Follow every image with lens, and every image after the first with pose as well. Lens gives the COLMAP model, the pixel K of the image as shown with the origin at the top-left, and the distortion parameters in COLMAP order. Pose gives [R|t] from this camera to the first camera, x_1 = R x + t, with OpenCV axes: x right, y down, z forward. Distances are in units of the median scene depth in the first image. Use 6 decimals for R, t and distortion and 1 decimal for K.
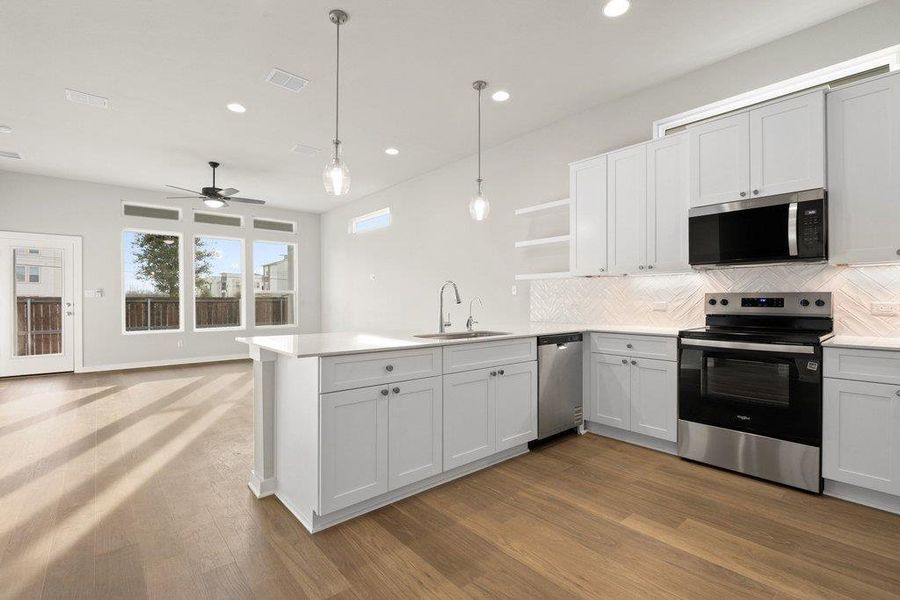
lens RADIAL K [[409.8, 0, 446.5], [0, 409.8, 298.8], [0, 0, 1]] dist [-0.002871, -0.002007]
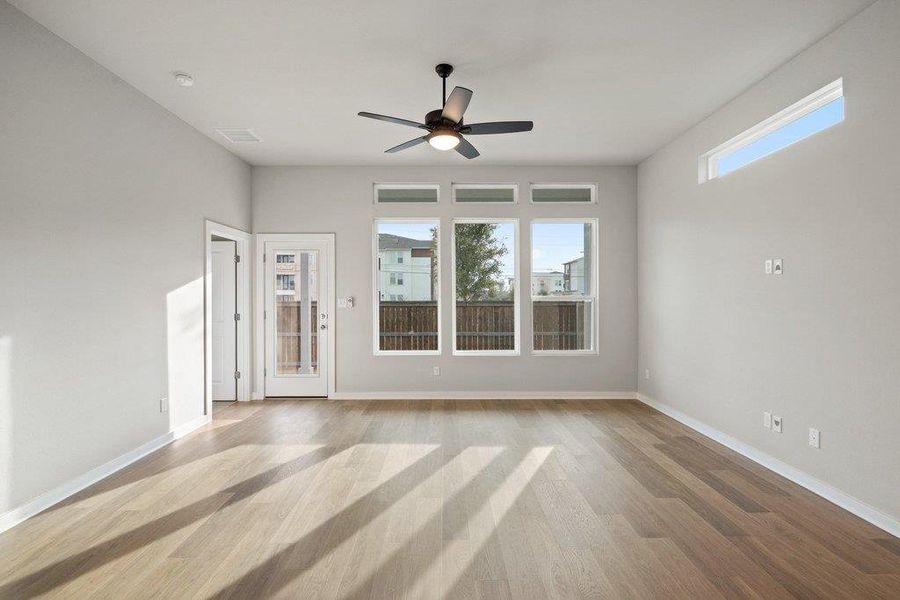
lens RADIAL K [[409.8, 0, 448.8], [0, 409.8, 302.3], [0, 0, 1]] dist [-0.002871, -0.002007]
pose [[0.766533, 0.008169, -0.642153, -0.480383], [0.002230, 0.999879, 0.015382, -0.067296], [0.642201, -0.013223, 0.766423, 1.314639]]
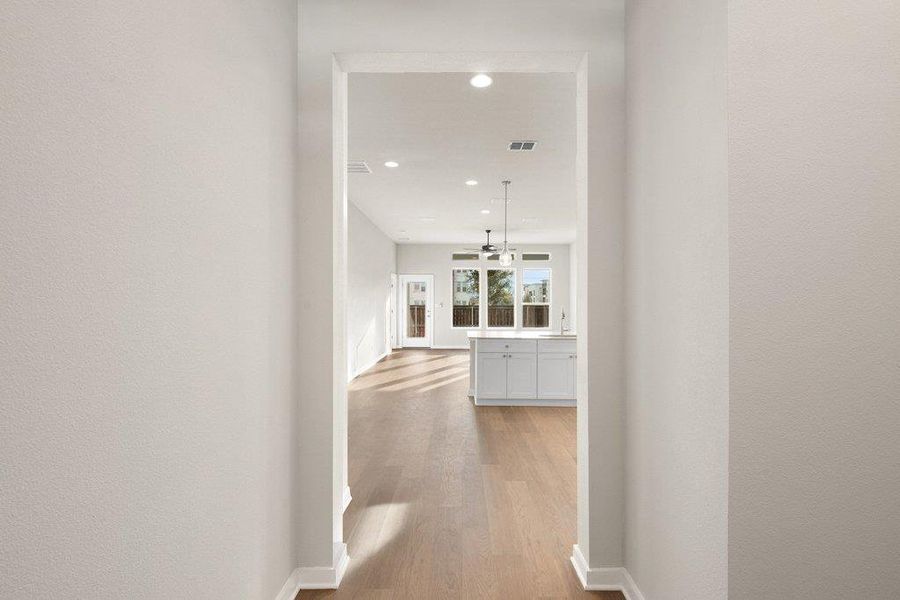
lens RADIAL K [[409.8, 0, 458.1], [0, 409.8, 300.6], [0, 0, 1]] dist [-0.002871, -0.002007]
pose [[0.756569, -0.000940, -0.653913, 1.011754], [-0.001337, 0.999995, -0.002985, -0.074594], [0.653913, 0.003133, 0.756564, -0.827120]]
